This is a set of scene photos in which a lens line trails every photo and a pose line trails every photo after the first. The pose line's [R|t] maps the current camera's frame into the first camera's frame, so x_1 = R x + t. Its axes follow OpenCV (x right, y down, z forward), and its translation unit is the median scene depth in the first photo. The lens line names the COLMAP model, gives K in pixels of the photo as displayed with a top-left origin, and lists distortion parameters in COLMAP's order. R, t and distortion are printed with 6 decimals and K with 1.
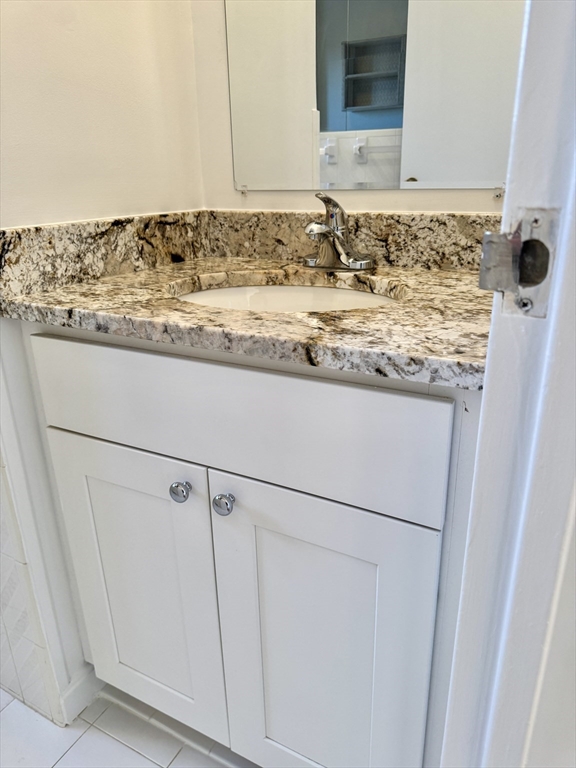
lens RADIAL K [[540.3, 0, 286.2], [0, 540.3, 385.0], [0, 0, 1]] dist [0.076472, -0.095465]
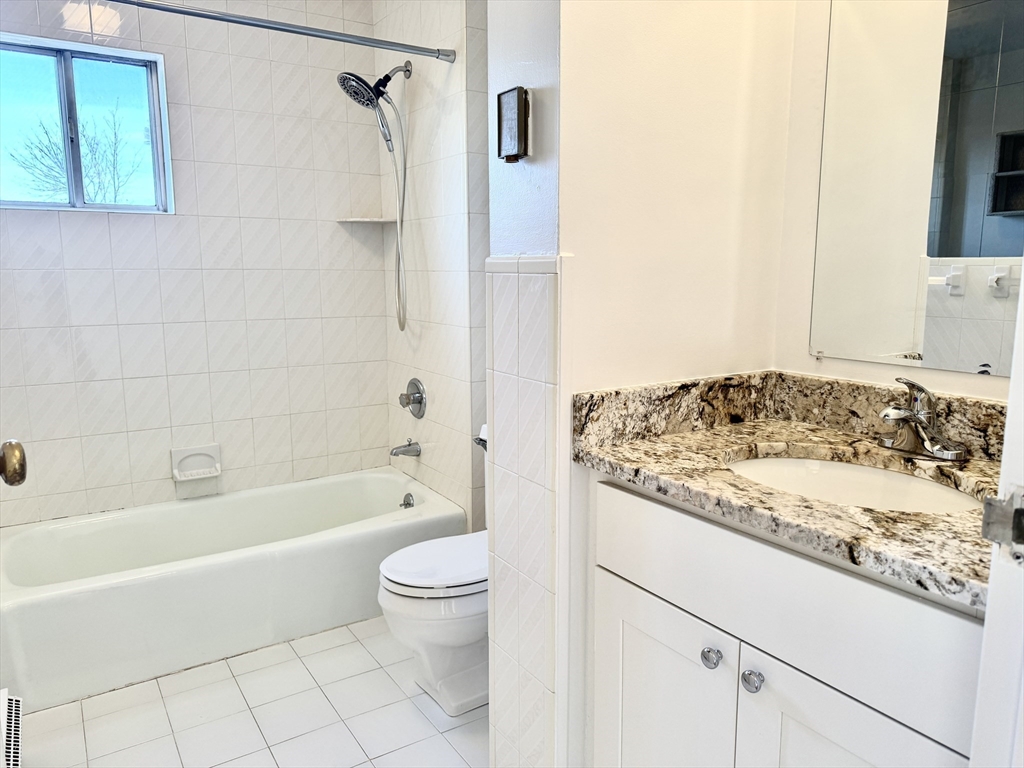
lens RADIAL K [[720.4, 0, 513.1], [0, 720.4, 387.6], [0, 0, 1]] dist [0.076472, -0.095465]
pose [[0.880180, 0.089673, -0.466092, 0.066664], [-0.176248, 0.973529, -0.145530, -0.032132], [0.440704, 0.210240, 0.872685, -0.442873]]
